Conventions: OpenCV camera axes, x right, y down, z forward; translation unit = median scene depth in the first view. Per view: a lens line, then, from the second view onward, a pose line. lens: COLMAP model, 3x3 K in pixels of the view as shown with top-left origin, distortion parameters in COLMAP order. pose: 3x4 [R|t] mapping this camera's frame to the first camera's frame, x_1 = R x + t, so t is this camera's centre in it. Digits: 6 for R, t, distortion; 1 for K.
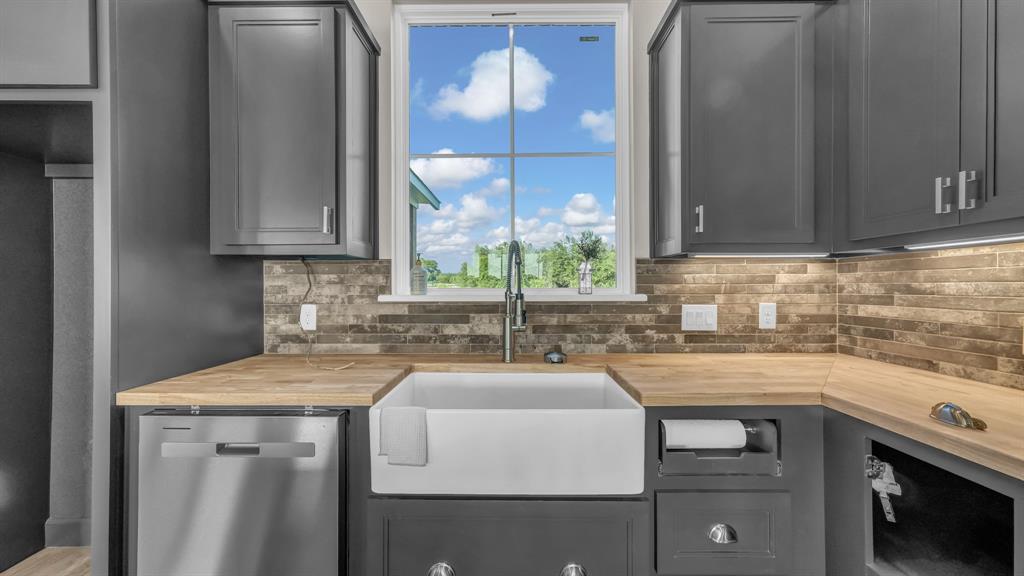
lens RADIAL K [[348.8, 0, 507.2], [0, 348.8, 288.0], [0, 0, 1]] dist [-0.006840, 0.000135]
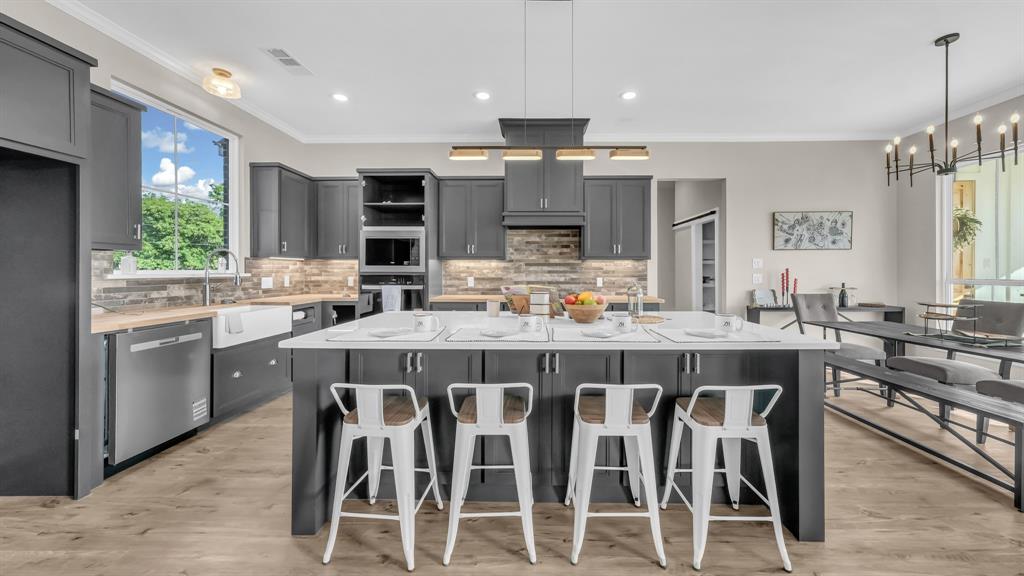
lens RADIAL K [[353.4, 0, 530.3], [0, 353.4, 270.9], [0, 0, 1]] dist [-0.006326, 0.006918]
pose [[0.005908, 0.002795, 0.999979, -1.902637], [0.002735, 0.999992, -0.002811, 0.012982], [-0.999979, 0.002751, 0.005900, -0.853580]]
